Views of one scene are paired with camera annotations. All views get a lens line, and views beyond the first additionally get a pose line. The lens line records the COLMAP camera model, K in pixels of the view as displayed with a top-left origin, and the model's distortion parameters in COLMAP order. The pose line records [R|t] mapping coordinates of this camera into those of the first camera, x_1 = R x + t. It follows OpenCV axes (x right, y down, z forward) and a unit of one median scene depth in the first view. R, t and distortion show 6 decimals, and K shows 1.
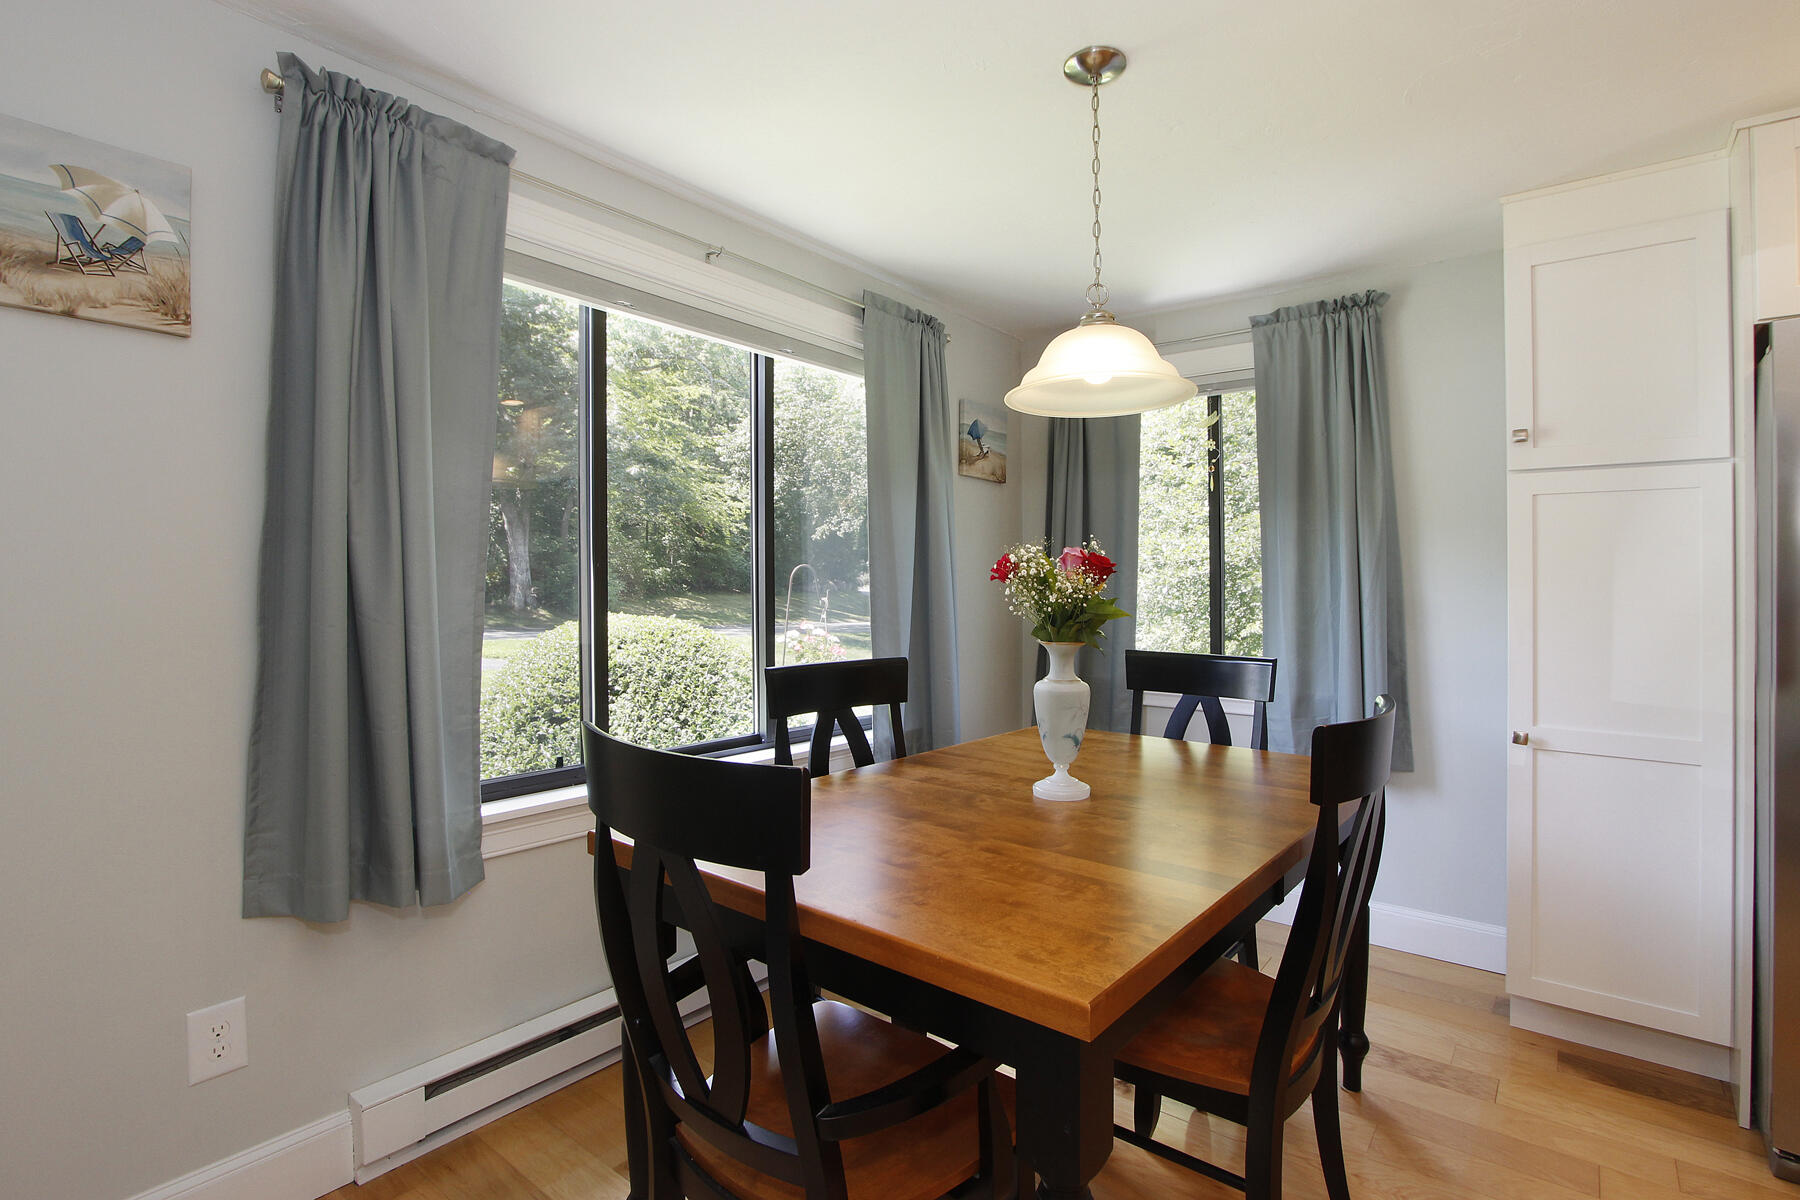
lens RADIAL K [[864.6, 0, 897.2], [0, 864.6, 591.8], [0, 0, 1]] dist [-0.015065, -0.003015]
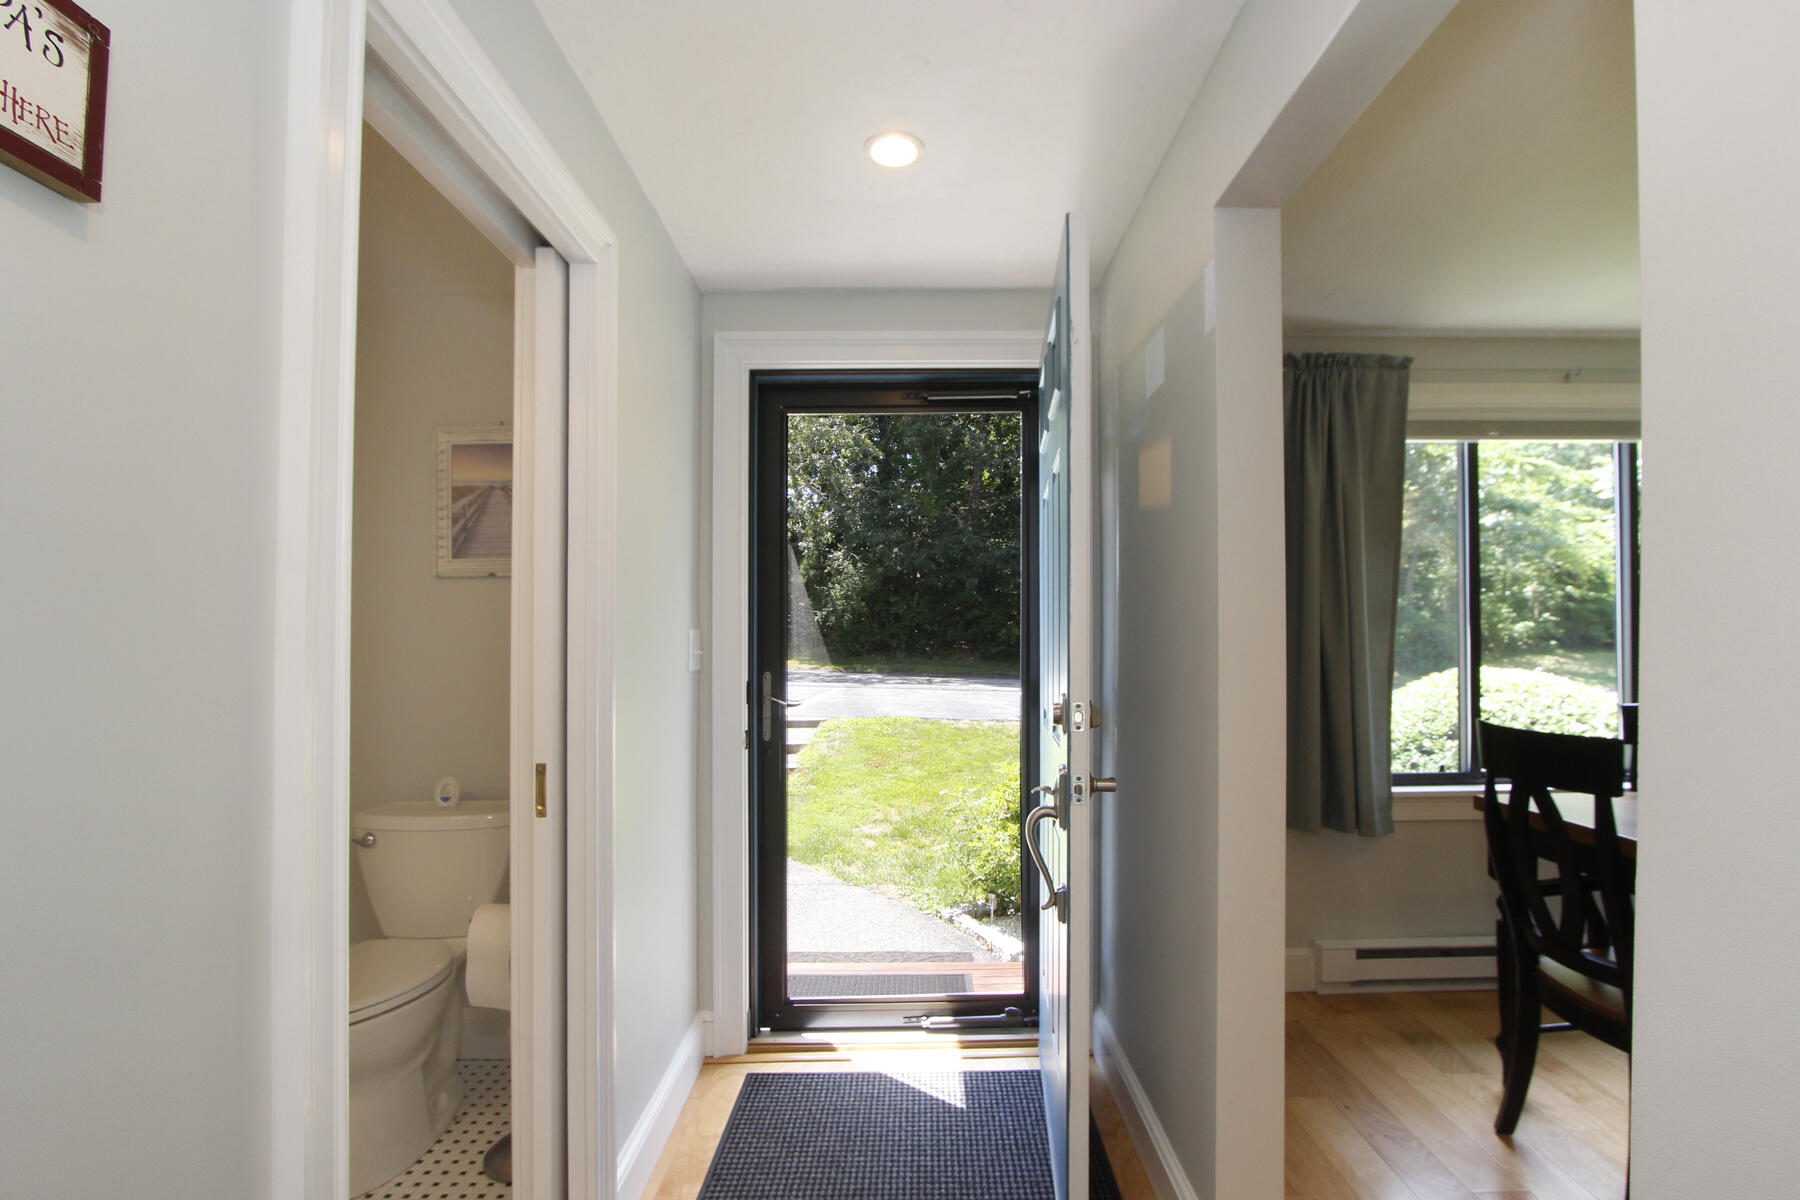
lens RADIAL K [[864.6, 0, 926.9], [0, 864.6, 638.7], [0, 0, 1]] dist [-0.015065, -0.003015]
pose [[0.642539, -0.004883, -0.766238, 0.084973], [-0.003792, 0.999947, -0.009552, 0.001403], [0.766244, 0.009043, 0.642486, -0.327975]]
